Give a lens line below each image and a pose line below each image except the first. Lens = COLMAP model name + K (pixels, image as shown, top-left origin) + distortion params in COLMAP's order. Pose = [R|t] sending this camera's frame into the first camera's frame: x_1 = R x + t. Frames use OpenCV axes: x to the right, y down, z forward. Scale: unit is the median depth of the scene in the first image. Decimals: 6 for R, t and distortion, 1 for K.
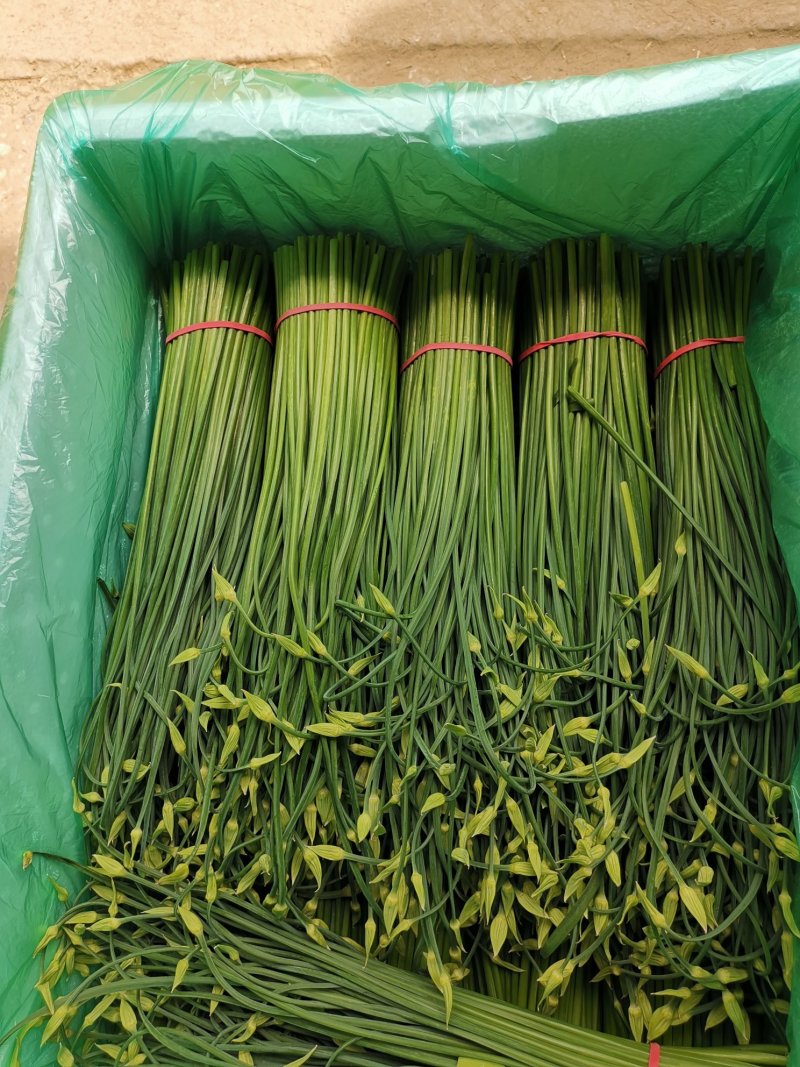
lens RADIAL K [[843.4, 0, 401.9], [0, 843.4, 529.6], [0, 0, 1]] dist [0.014199, -0.011370]
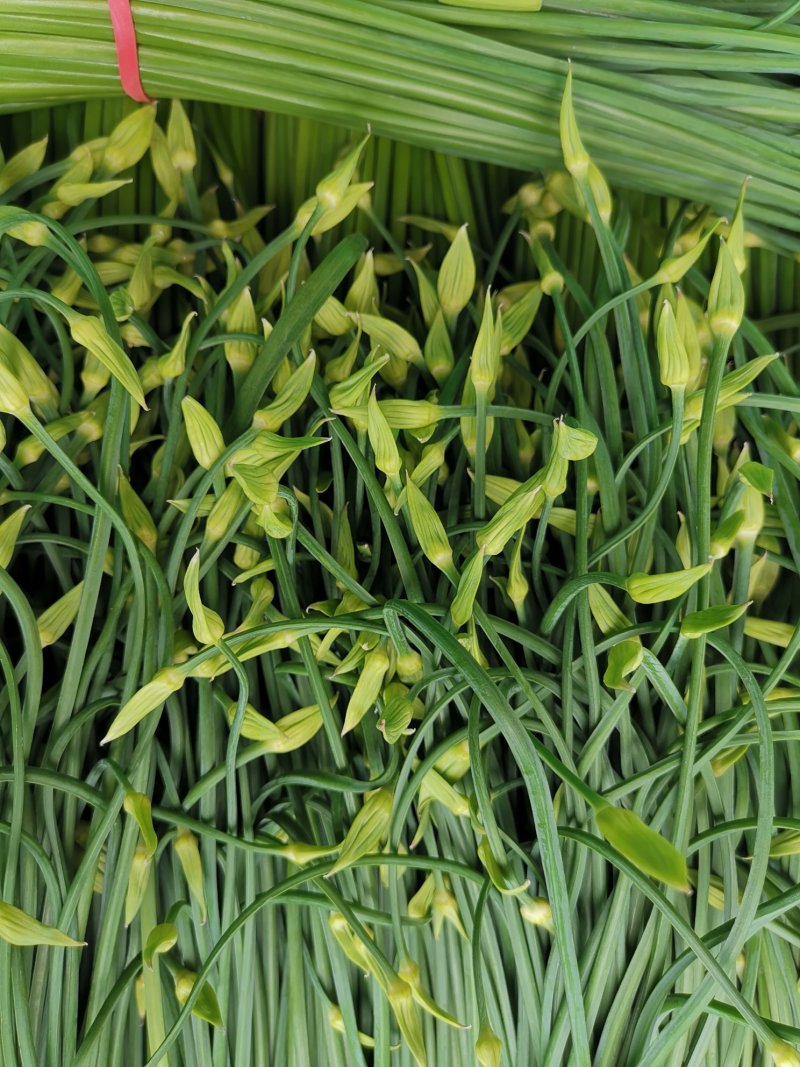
lens RADIAL K [[844.9, 0, 399.6], [0, 844.9, 526.5], [0, 0, 1]] dist [0.007352, -0.006436]
pose [[-0.988778, 0.049951, 0.140794, 0.083439], [-0.022697, -0.981734, 0.188901, 0.242946], [0.147658, 0.183586, 0.971851, 0.544660]]
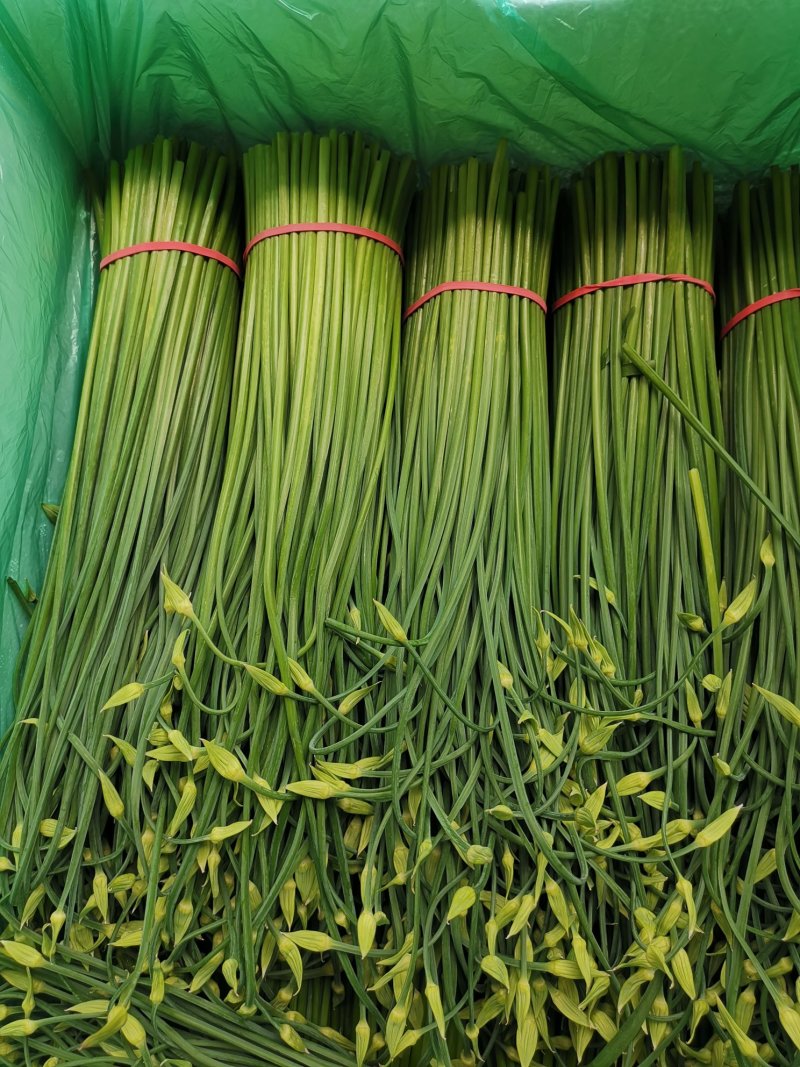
lens RADIAL K [[844.9, 0, 399.6], [0, 844.9, 526.5], [0, 0, 1]] dist [0.007352, -0.006436]
pose [[0.997769, 0.018988, 0.064003, -0.061385], [-0.022551, 0.998208, 0.055426, -0.041695], [-0.062836, -0.056745, 0.996409, 0.237797]]
